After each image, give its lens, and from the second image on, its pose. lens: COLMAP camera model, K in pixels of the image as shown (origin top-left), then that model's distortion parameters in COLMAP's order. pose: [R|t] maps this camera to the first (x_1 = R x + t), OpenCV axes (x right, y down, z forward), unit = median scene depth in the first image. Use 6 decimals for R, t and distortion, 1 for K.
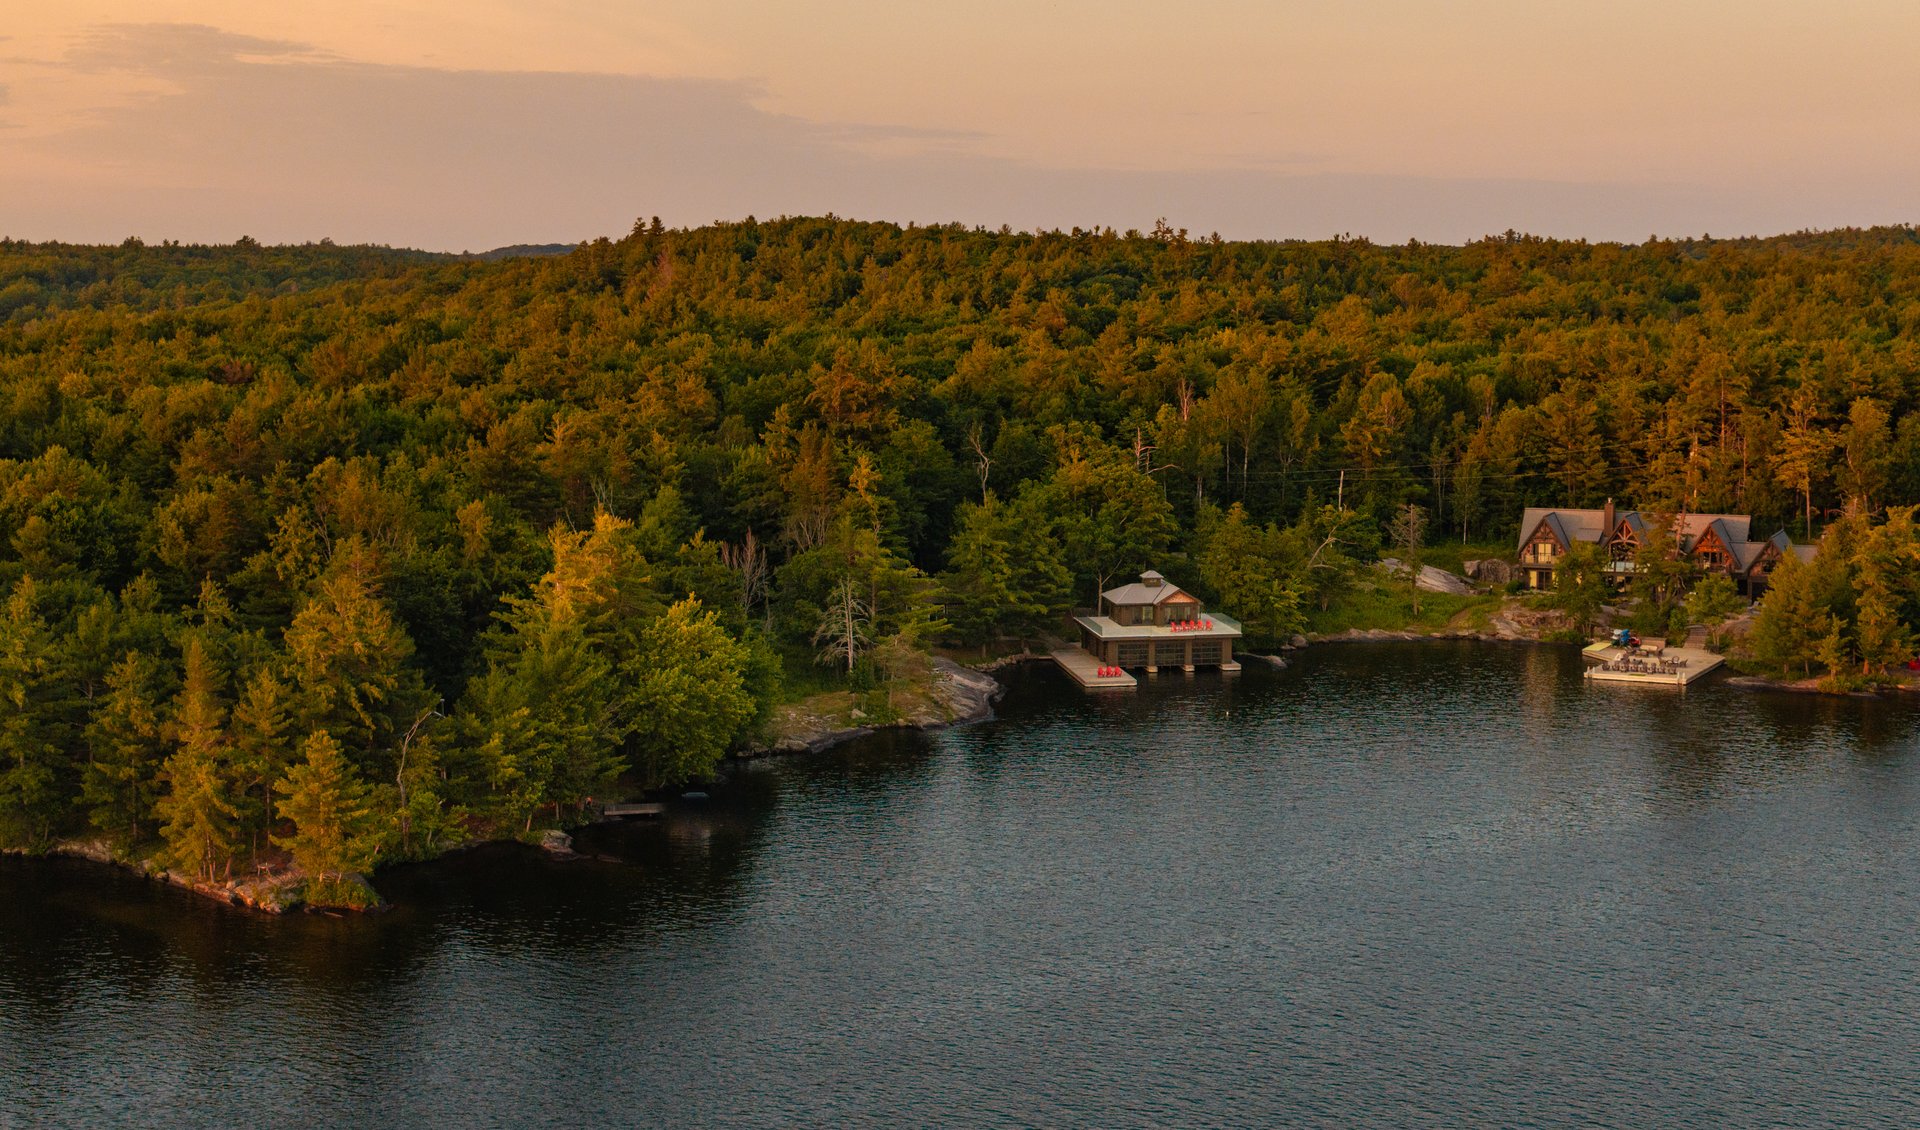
lens RADIAL K [[2664.4, 0, 964.5], [0, 2664.4, 551.6], [0, 0, 1]] dist [0.018090, 0.000000]
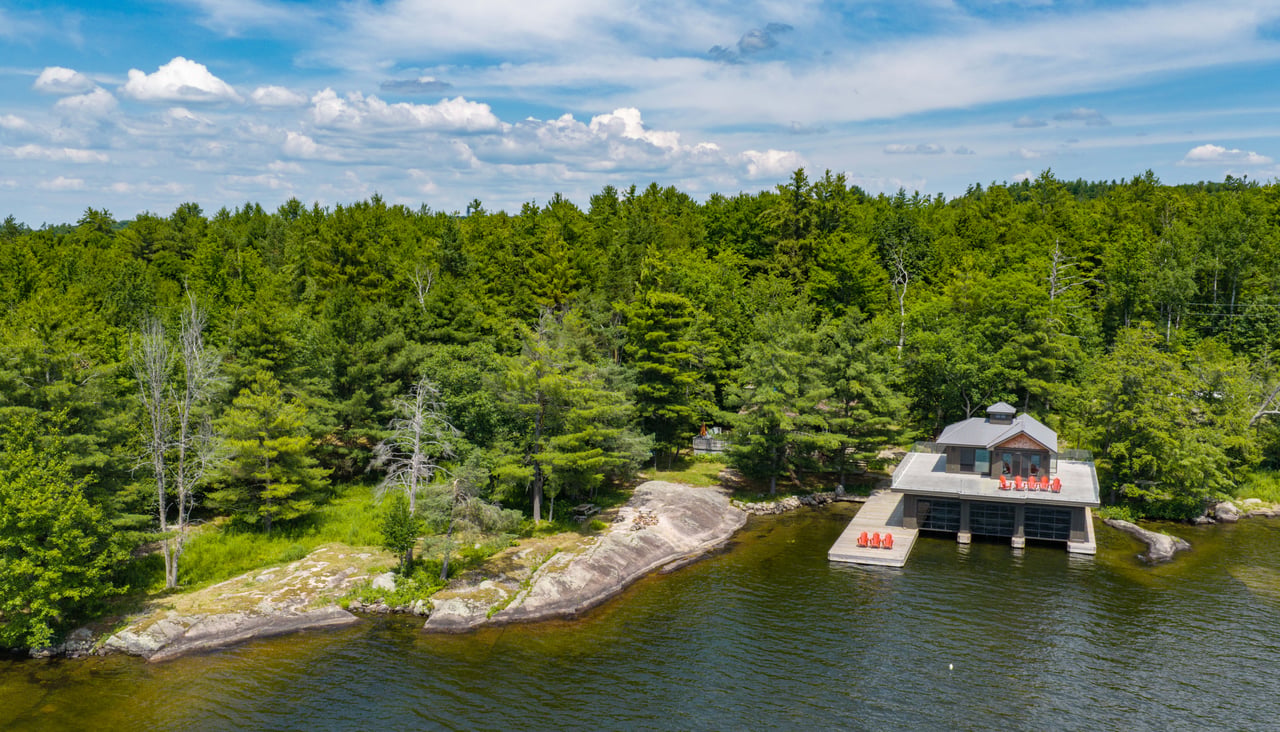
lens RADIAL K [[1121.5, 0, 684.6], [0, 1121.5, 394.7], [0, 0, 1]] dist [0.026102, -0.052145]
pose [[0.895344, 0.070192, -0.439808, 0.124766], [-0.060471, 0.997517, 0.036096, -0.001166], [0.441250, -0.005723, 0.897366, 0.641740]]
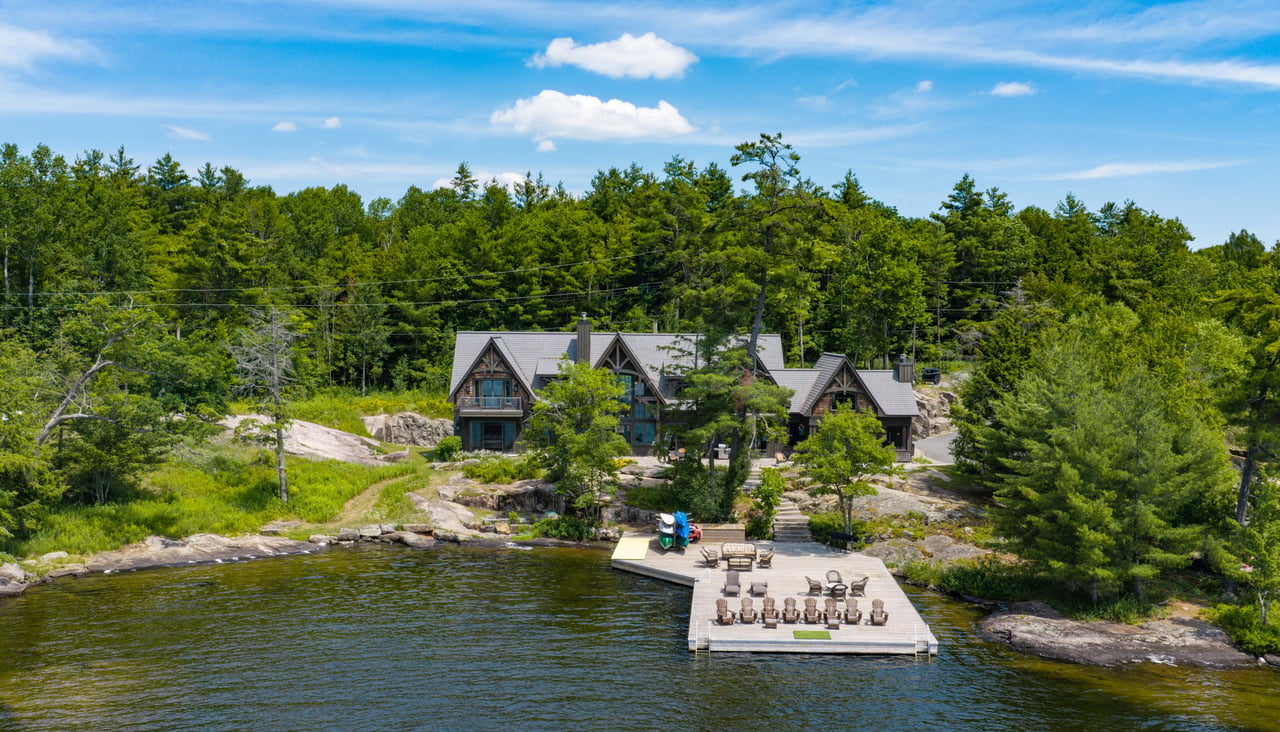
lens RADIAL K [[1121.5, 0, 684.7], [0, 1121.5, 387.9], [0, 0, 1]] dist [0.026102, -0.052145]
pose [[0.889208, -0.009572, 0.457402, 0.139683], [0.033601, 0.998447, -0.044428, 0.013492], [-0.456267, 0.054875, 0.888149, 0.768649]]
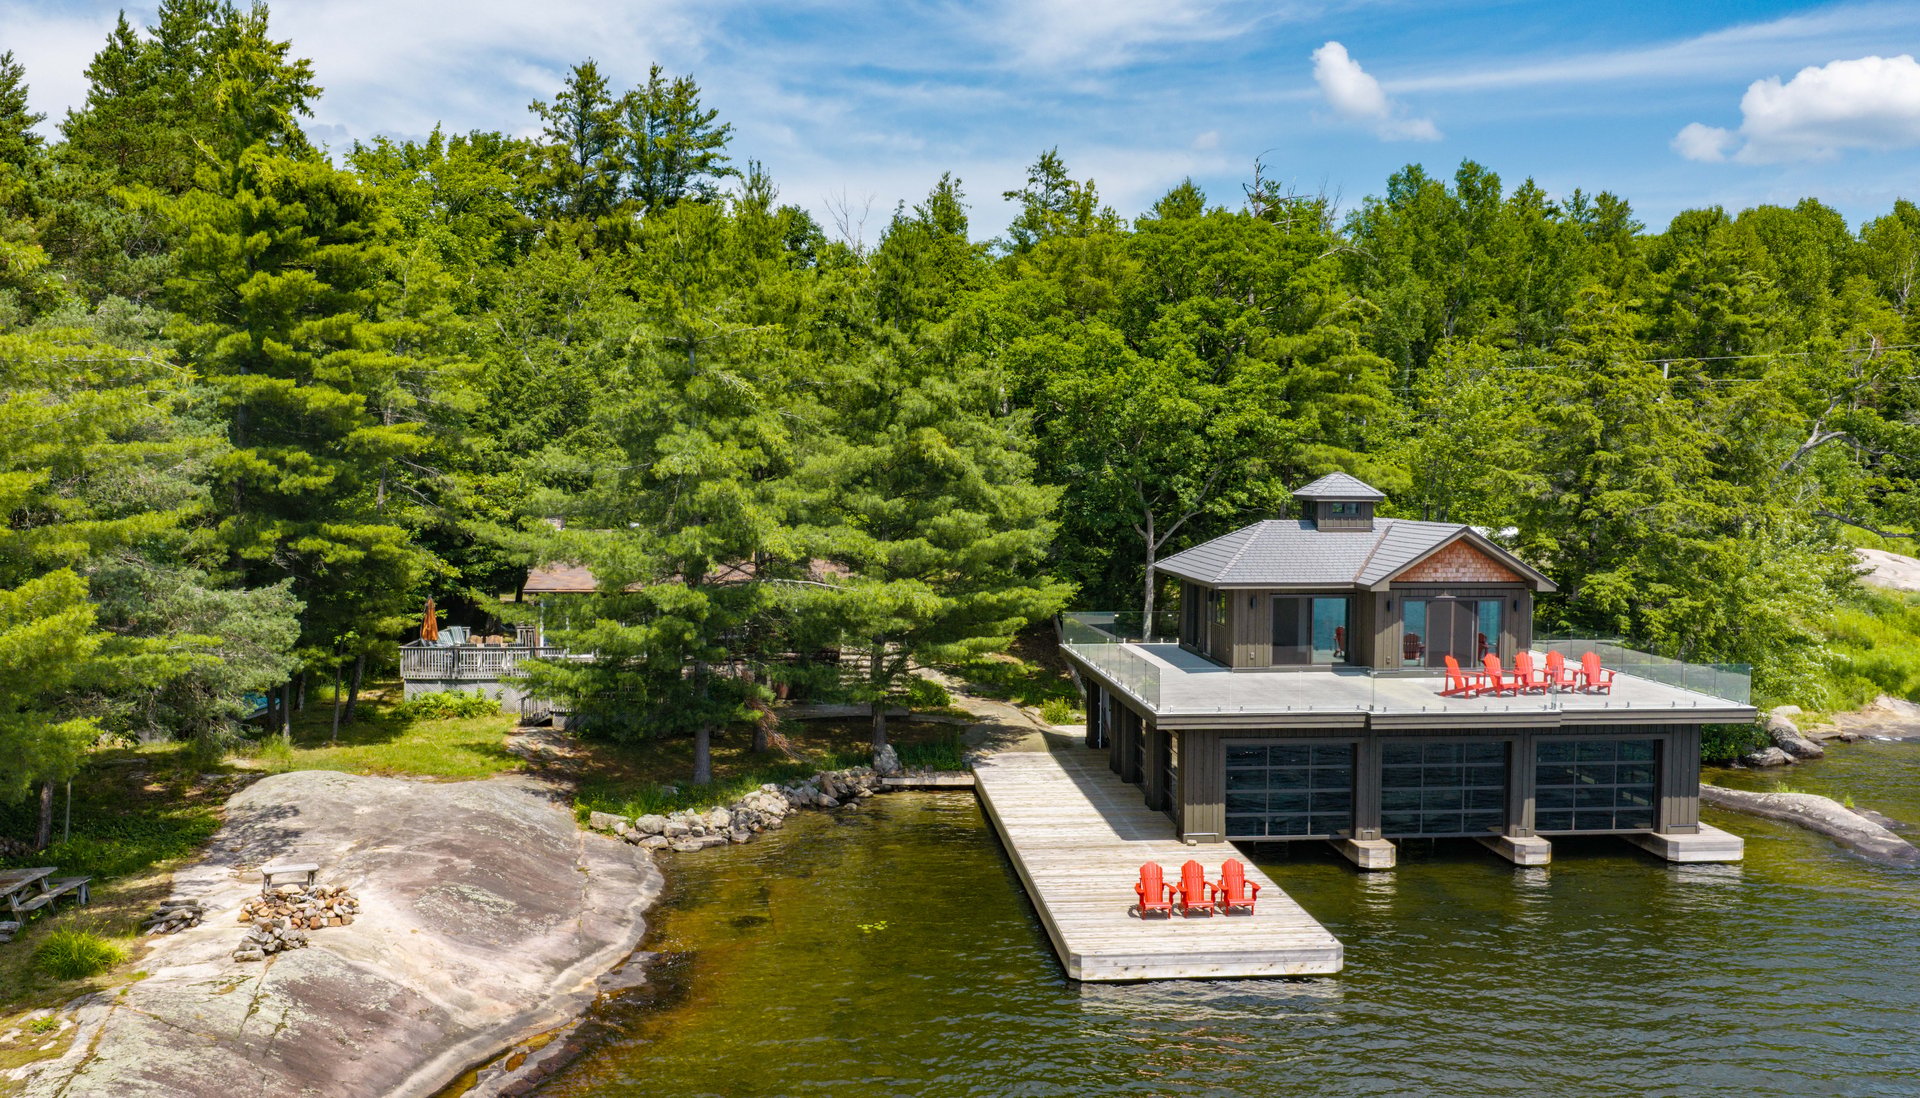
lens RADIAL K [[1682.2, 0, 1012.6], [0, 1682.2, 585.8], [0, 0, 1]] dist [0.026102, -0.052145]
pose [[0.999471, 0.013553, -0.029580, 0.039738], [-0.014637, 0.999217, -0.036757, 0.024673], [0.029059, 0.037171, 0.998886, 0.789131]]
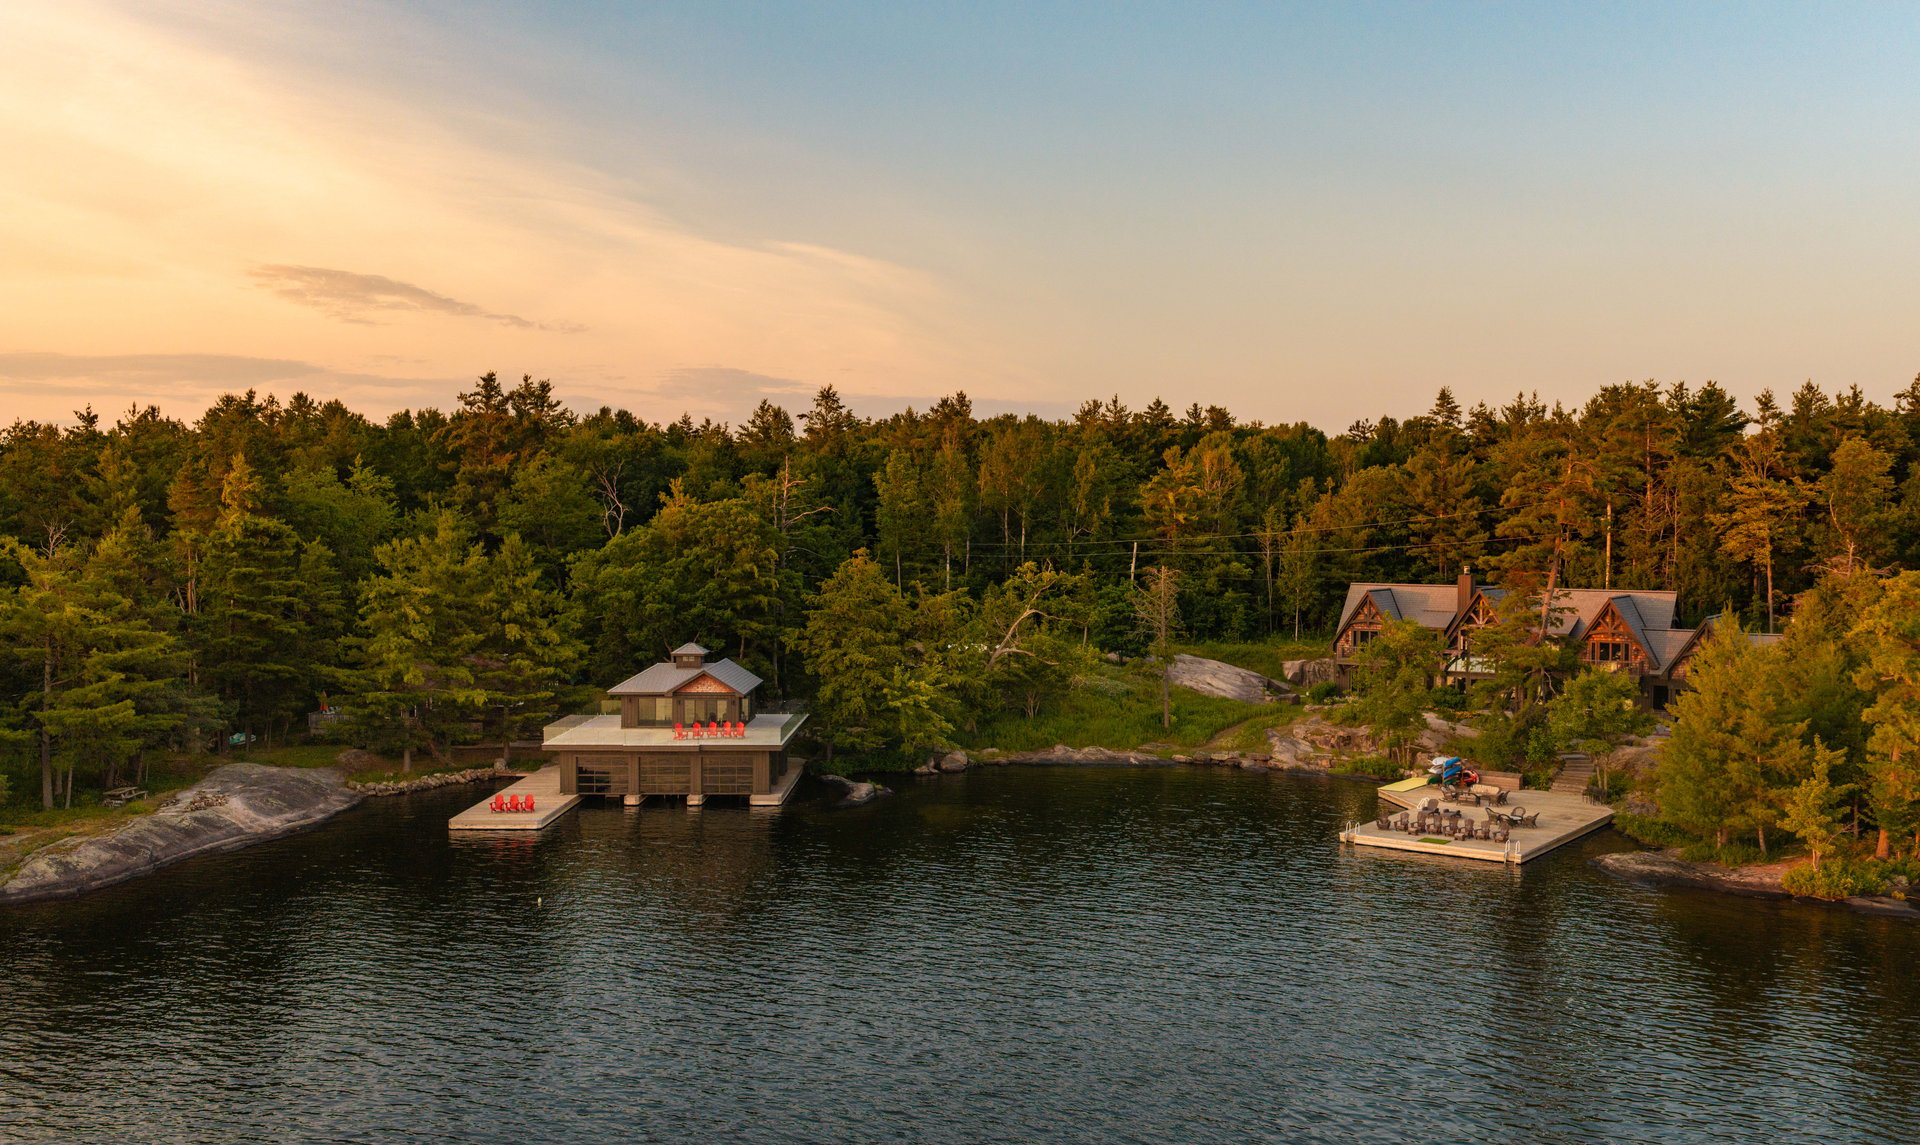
lens RADIAL K [[1660.0, 0, 1011.9], [0, 1660.0, 584.1], [0, 0, 1]] dist [0.031780, -0.050242]
pose [[0.991715, 0.016513, -0.127393, 0.189004], [-0.025417, 0.997321, -0.068586, 0.017645], [0.125919, 0.071256, 0.989478, 0.587536]]
